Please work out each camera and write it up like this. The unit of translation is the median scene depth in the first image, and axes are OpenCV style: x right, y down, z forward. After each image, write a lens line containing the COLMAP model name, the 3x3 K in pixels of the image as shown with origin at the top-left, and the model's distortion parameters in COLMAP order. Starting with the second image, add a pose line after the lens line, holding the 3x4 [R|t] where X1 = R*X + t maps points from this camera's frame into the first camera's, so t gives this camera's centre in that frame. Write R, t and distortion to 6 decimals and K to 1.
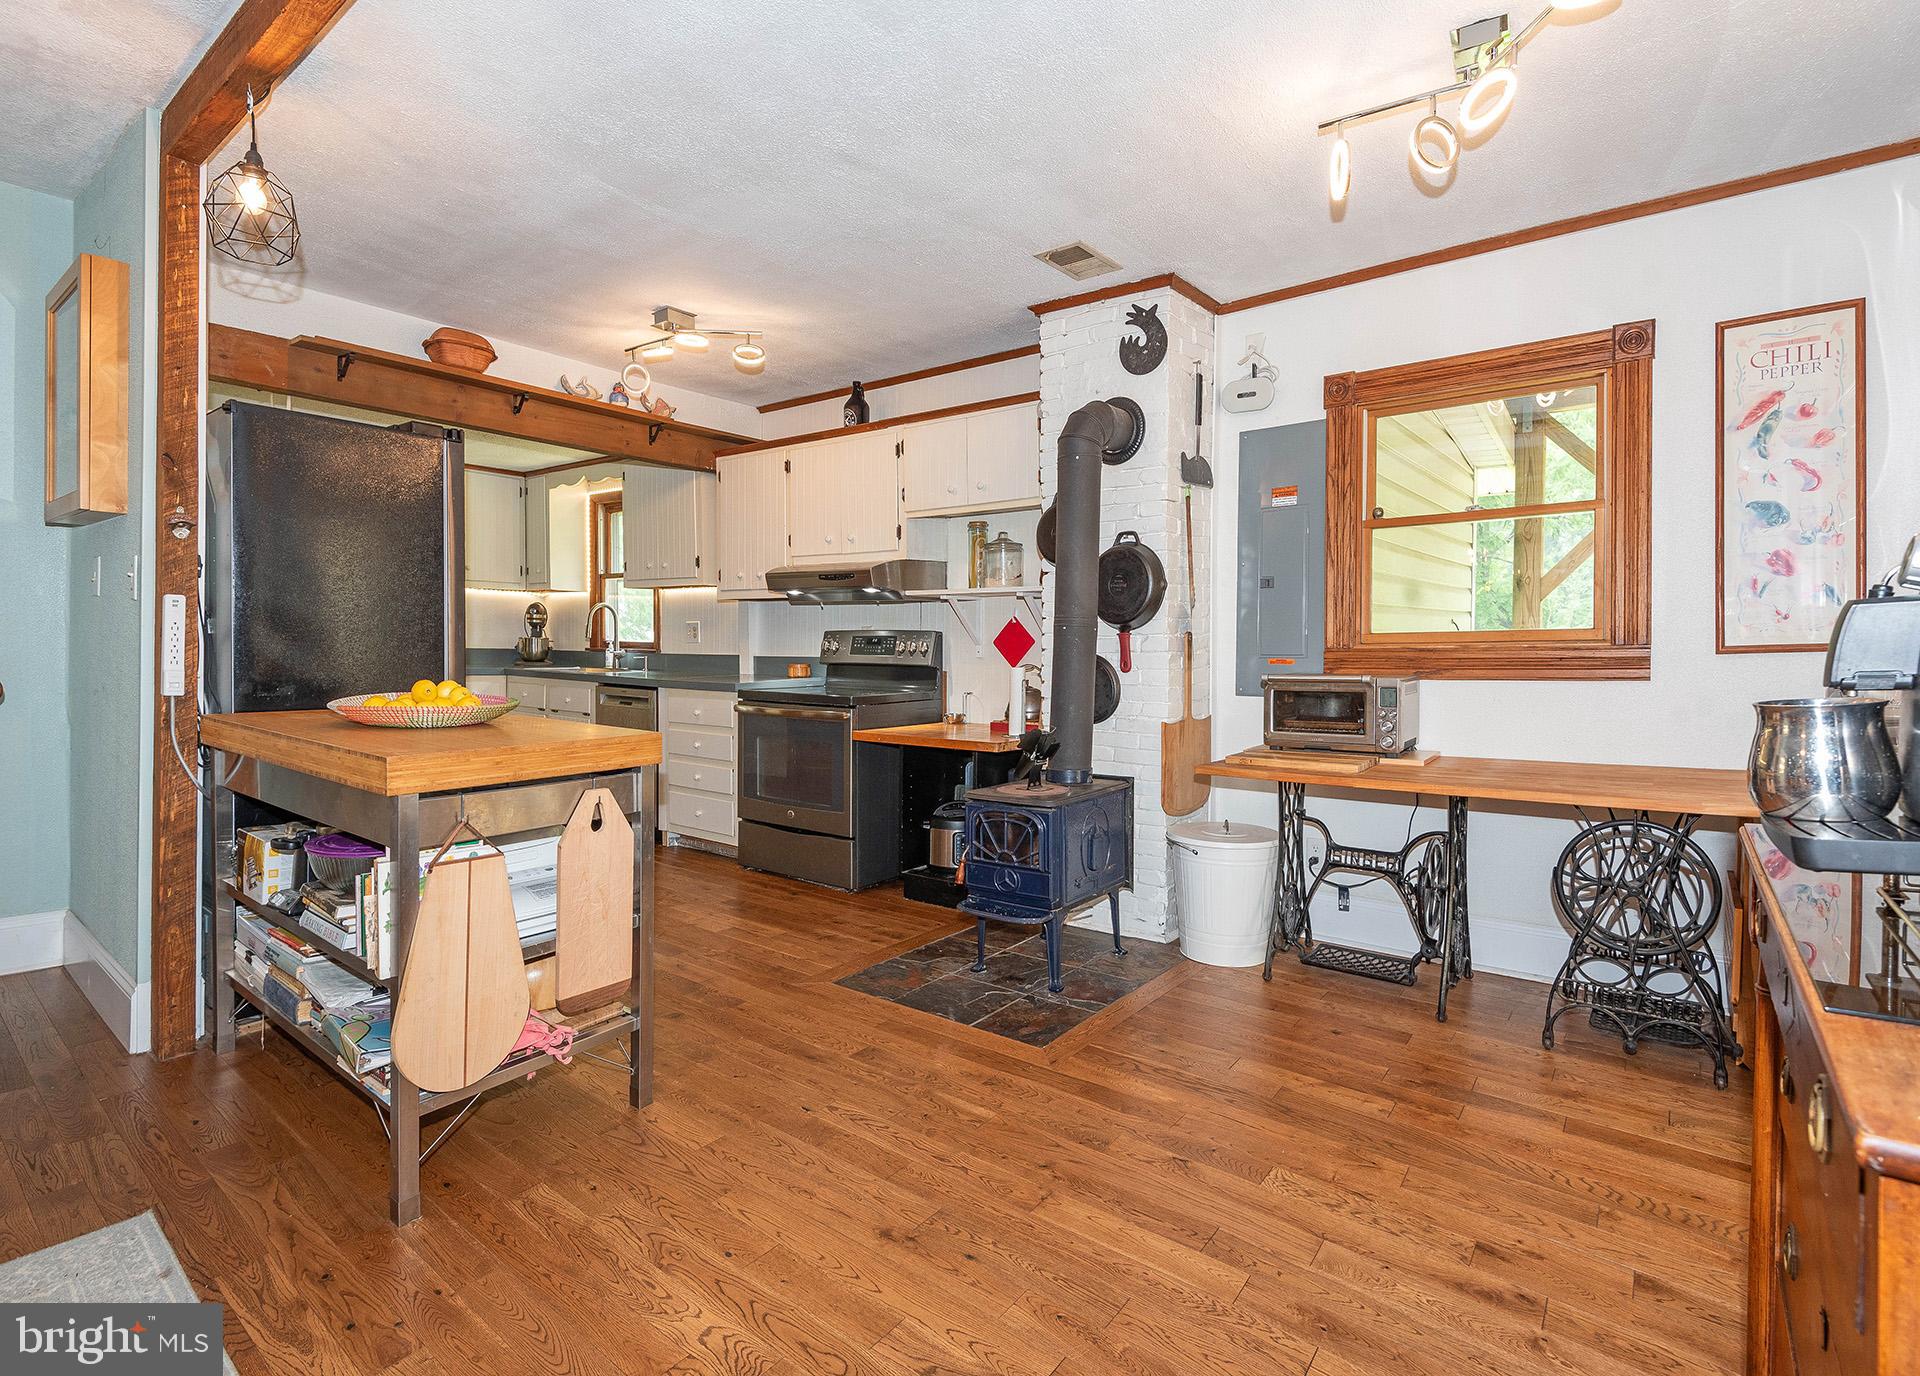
lens RADIAL K [[973.4, 0, 952.9], [0, 973.4, 702.4], [0, 0, 1]] dist [0.003224, -0.000930]
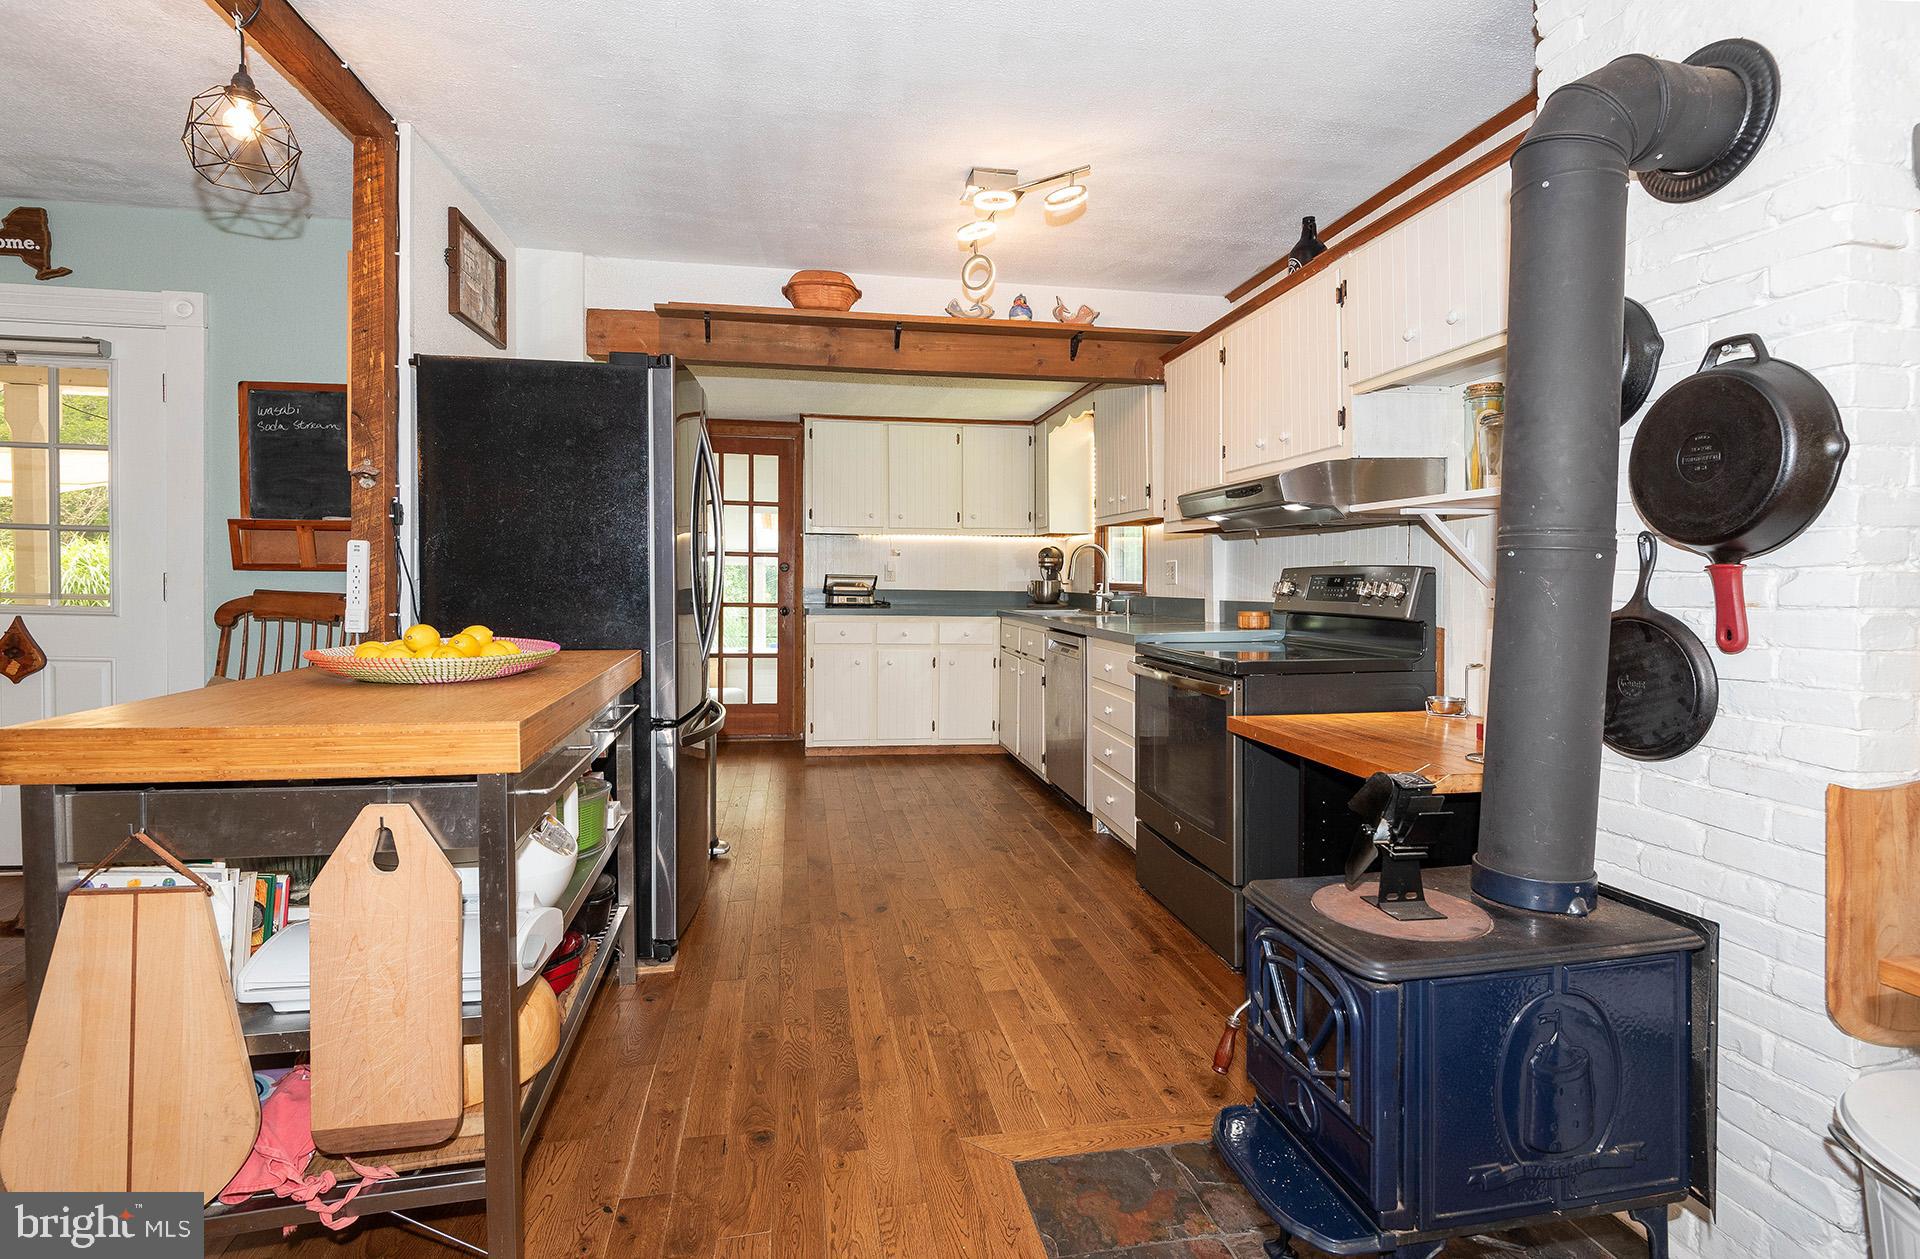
lens RADIAL K [[895.8, 0, 933.3], [0, 895.8, 587.3], [0, 0, 1]] dist [0.005570, -0.000343]
pose [[0.749707, -0.010999, -0.661678, 0.139750], [-0.021400, 0.998936, -0.040852, -0.028757], [0.661423, 0.044787, 0.748674, 0.360929]]
